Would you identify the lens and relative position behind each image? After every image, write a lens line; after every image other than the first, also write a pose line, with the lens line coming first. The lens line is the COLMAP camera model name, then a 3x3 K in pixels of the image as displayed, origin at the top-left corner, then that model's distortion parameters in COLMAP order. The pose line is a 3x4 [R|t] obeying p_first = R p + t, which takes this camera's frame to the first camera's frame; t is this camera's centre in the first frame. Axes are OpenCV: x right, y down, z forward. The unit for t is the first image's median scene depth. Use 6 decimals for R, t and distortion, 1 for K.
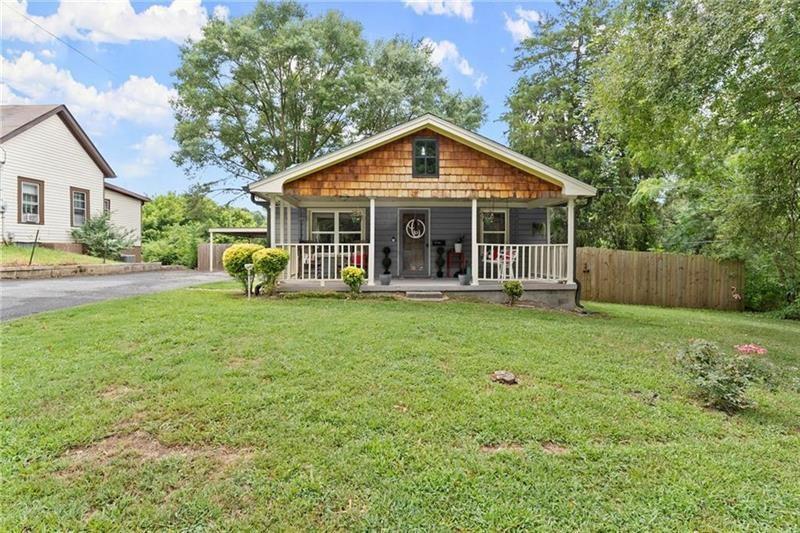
lens RADIAL K [[372.3, 0, 397.9], [0, 372.3, 257.1], [0, 0, 1]] dist [-0.001385, -0.000245]
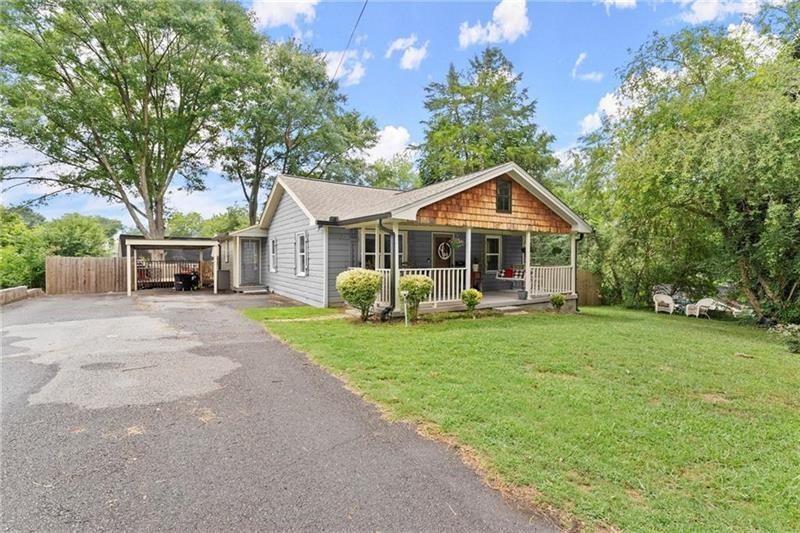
lens RADIAL K [[370.8, 0, 400.0], [0, 370.8, 266.5], [0, 0, 1]] dist [0.000563, 0.000026]
pose [[0.865477, -0.009051, 0.500866, -0.805276], [0.006519, 0.999956, 0.006805, -0.047930], [-0.500905, -0.002624, 0.865498, 0.117792]]
